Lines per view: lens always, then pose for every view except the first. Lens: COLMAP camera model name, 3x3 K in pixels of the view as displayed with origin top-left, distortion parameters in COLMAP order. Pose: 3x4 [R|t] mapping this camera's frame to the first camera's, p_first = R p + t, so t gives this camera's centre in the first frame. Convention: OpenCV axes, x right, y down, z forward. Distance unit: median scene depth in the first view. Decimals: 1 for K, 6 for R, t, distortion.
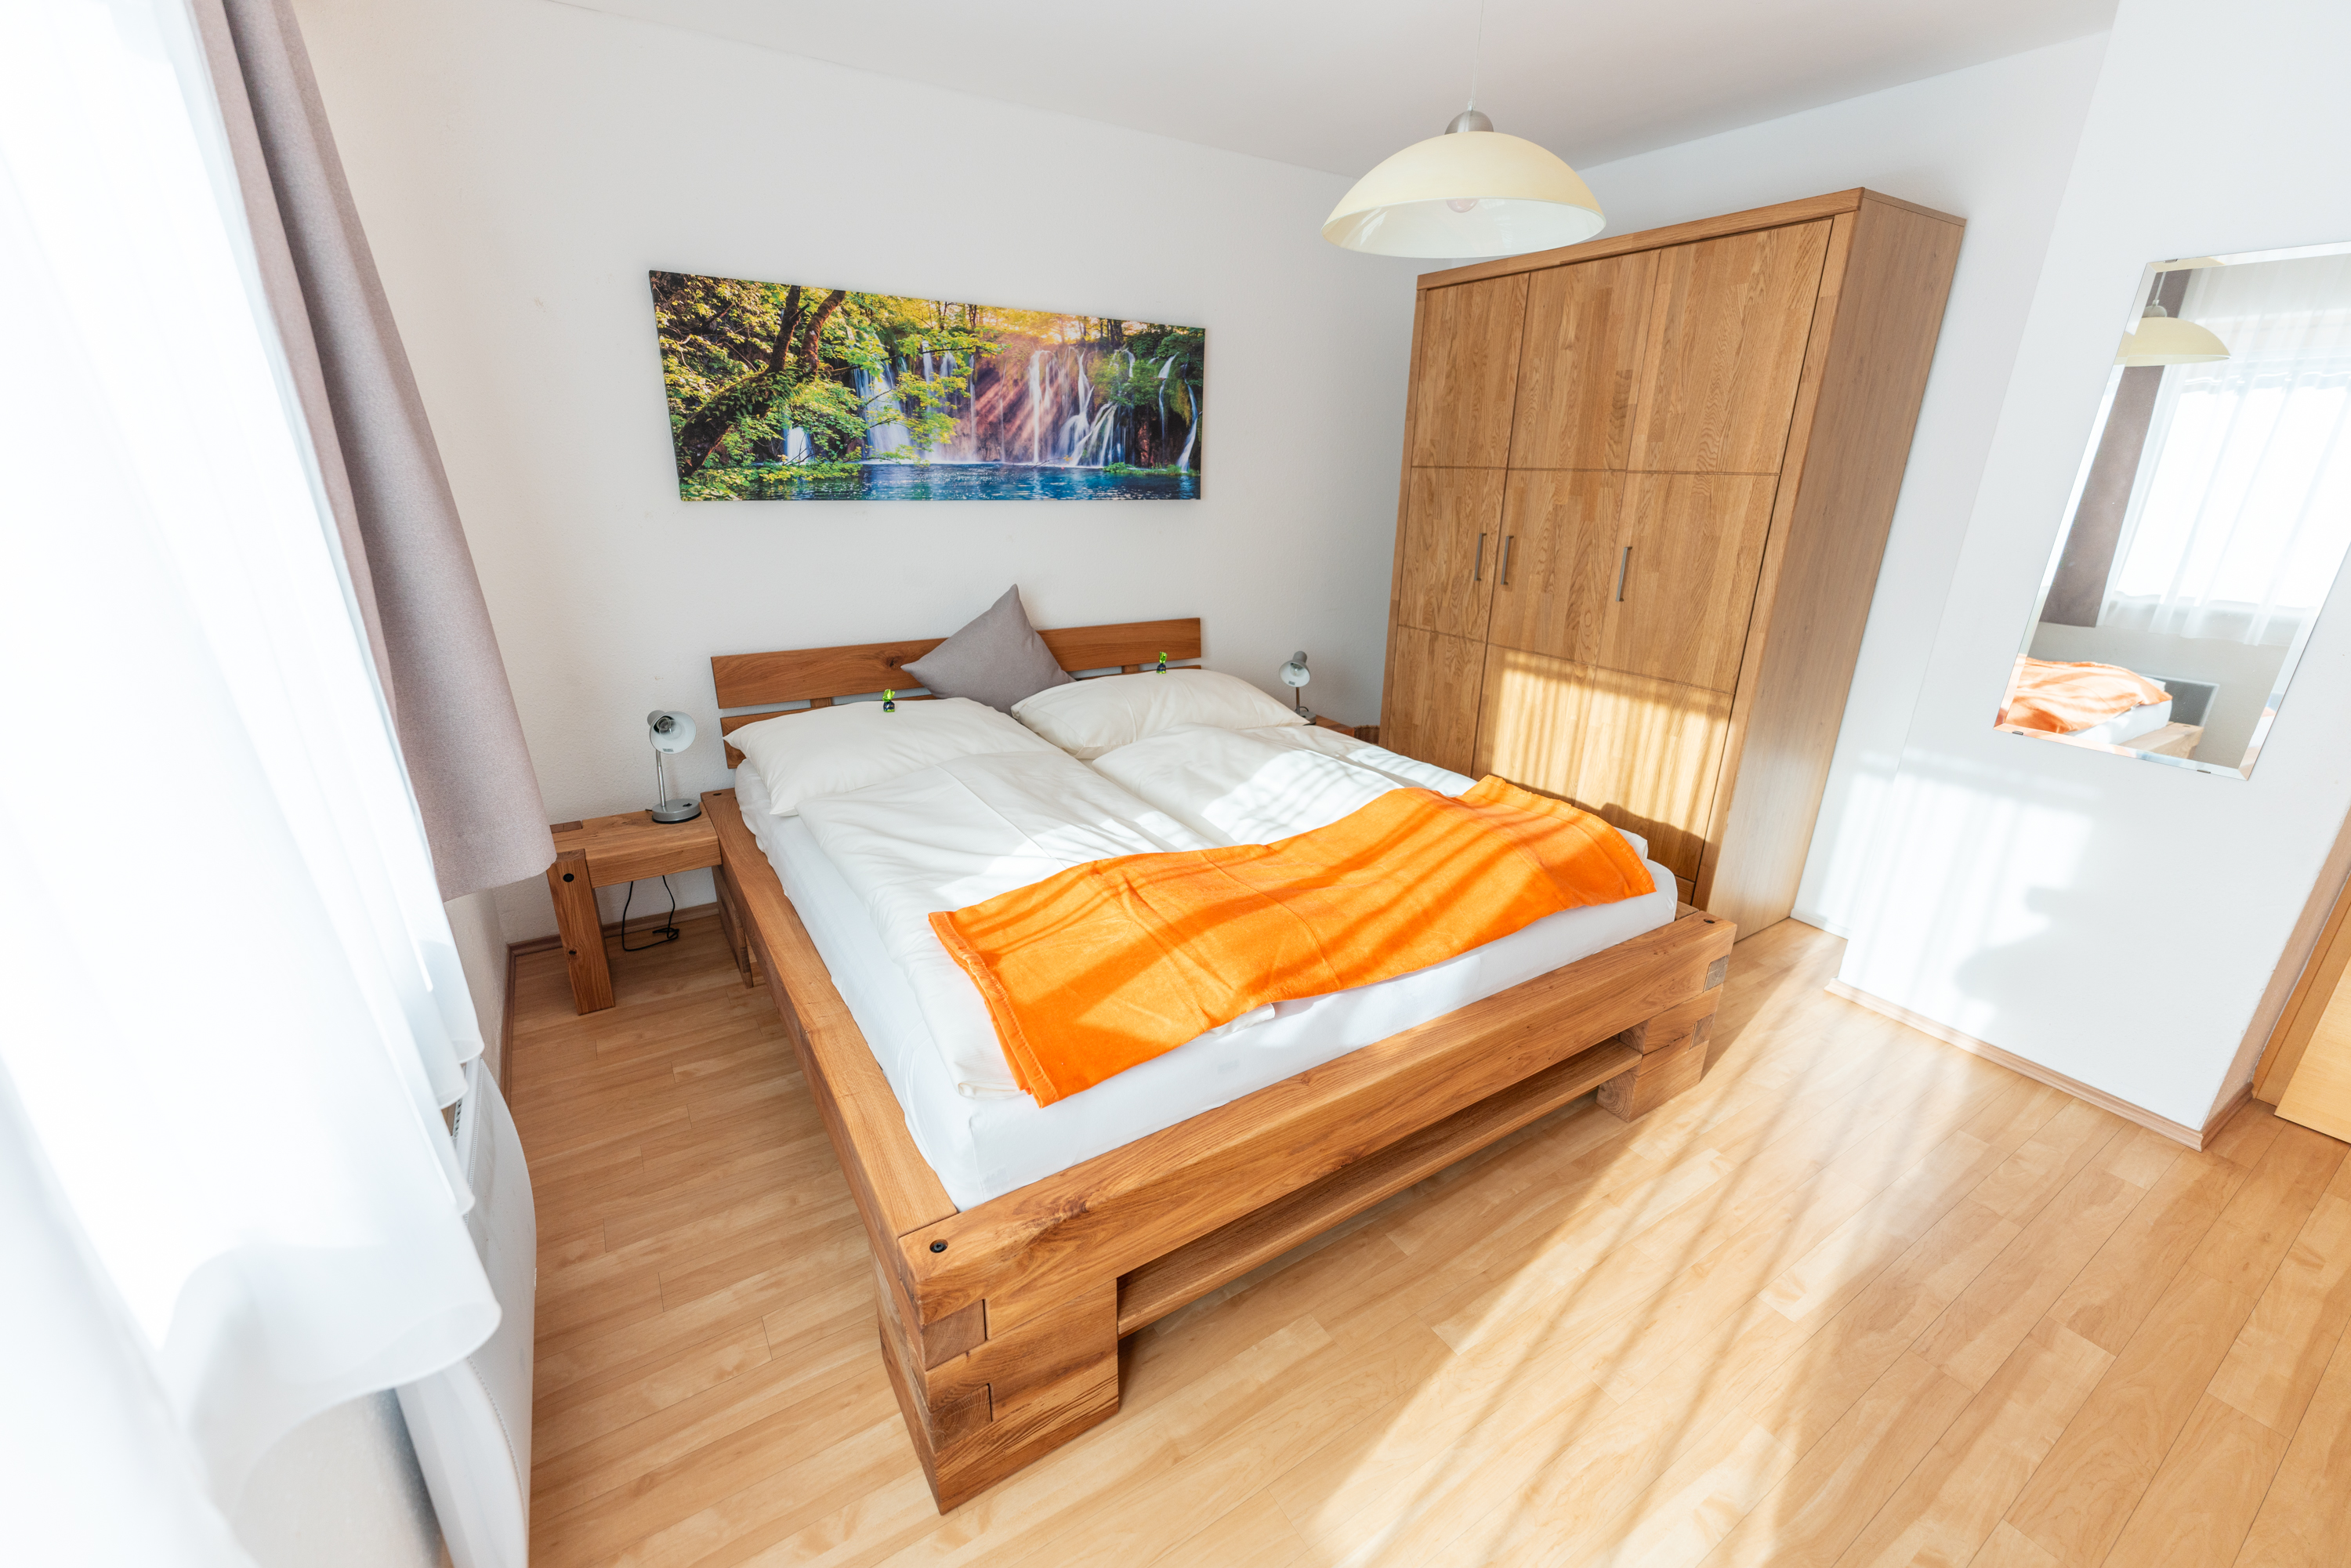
lens RADIAL K [[947.8, 0, 1172.4], [0, 947.8, 791.5], [0, 0, 1]] dist [0.000490, -0.000291]
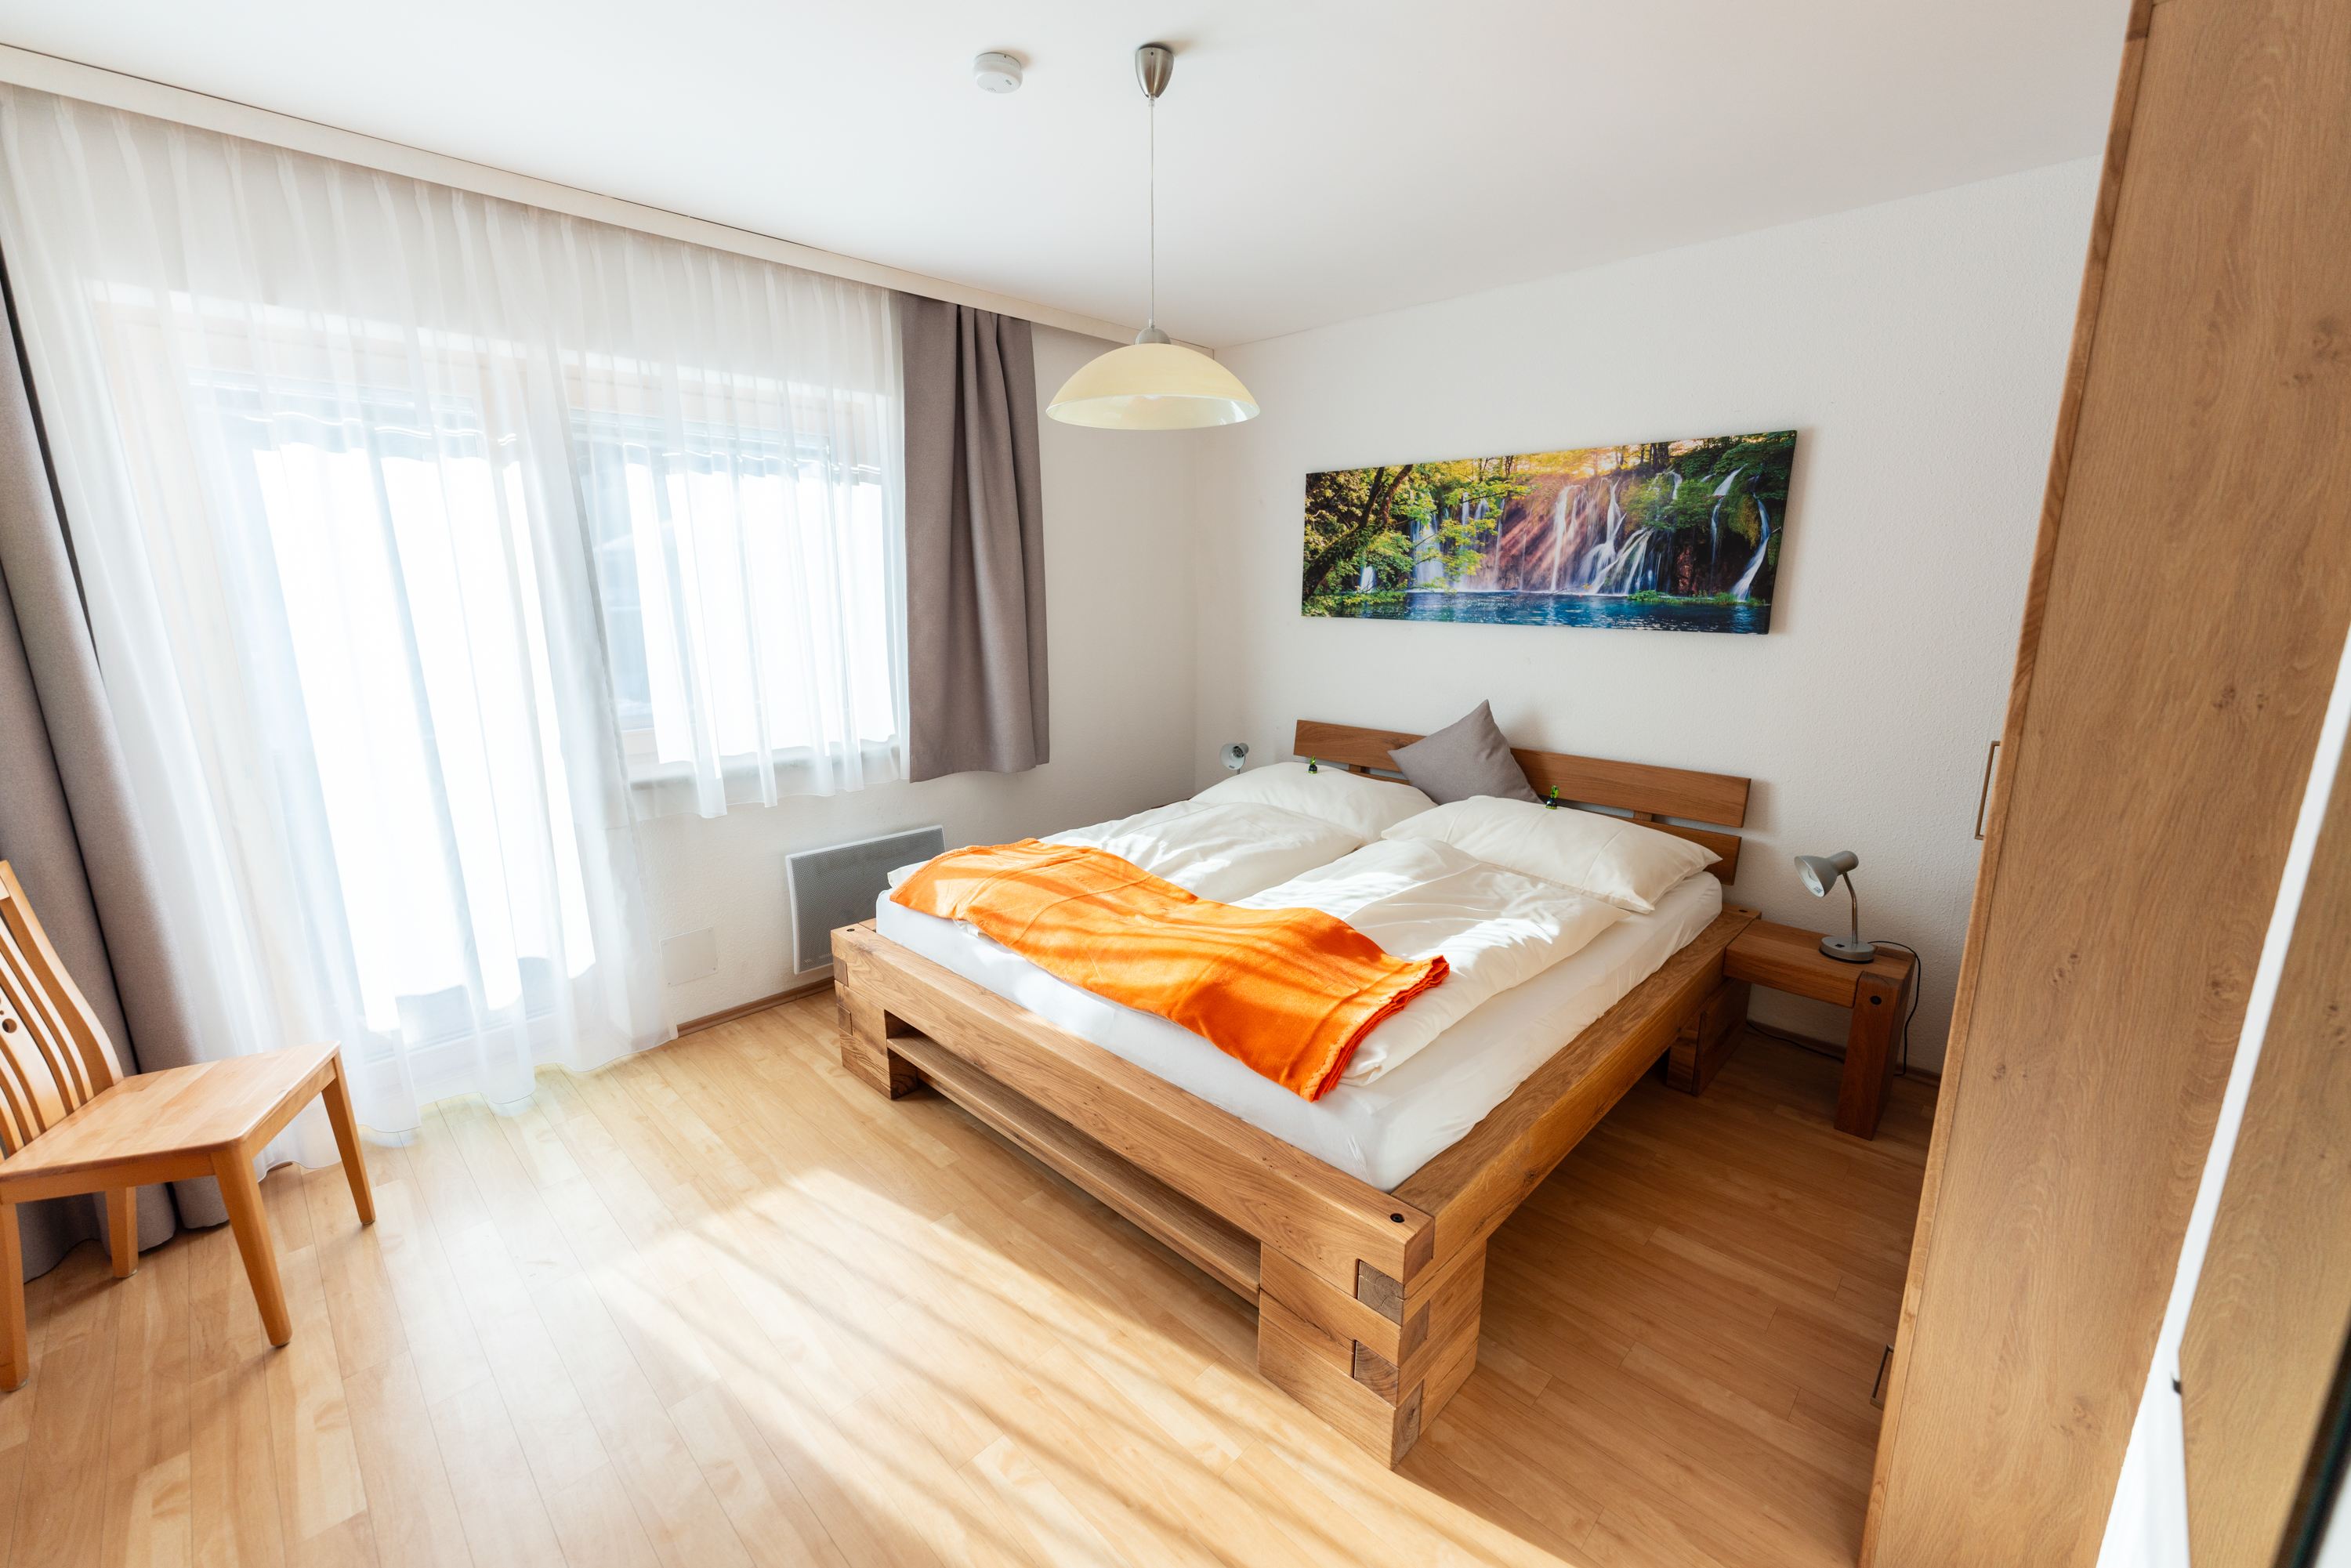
lens RADIAL K [[947.8, 0, 1163.5], [0, 947.8, 787.4], [0, 0, 1]] dist [0.000490, -0.000291]
pose [[0.223552, 0.194383, -0.955112, 0.877449], [-0.319394, 0.940417, 0.116635, -0.145779], [0.920876, 0.278983, 0.272317, 0.433829]]
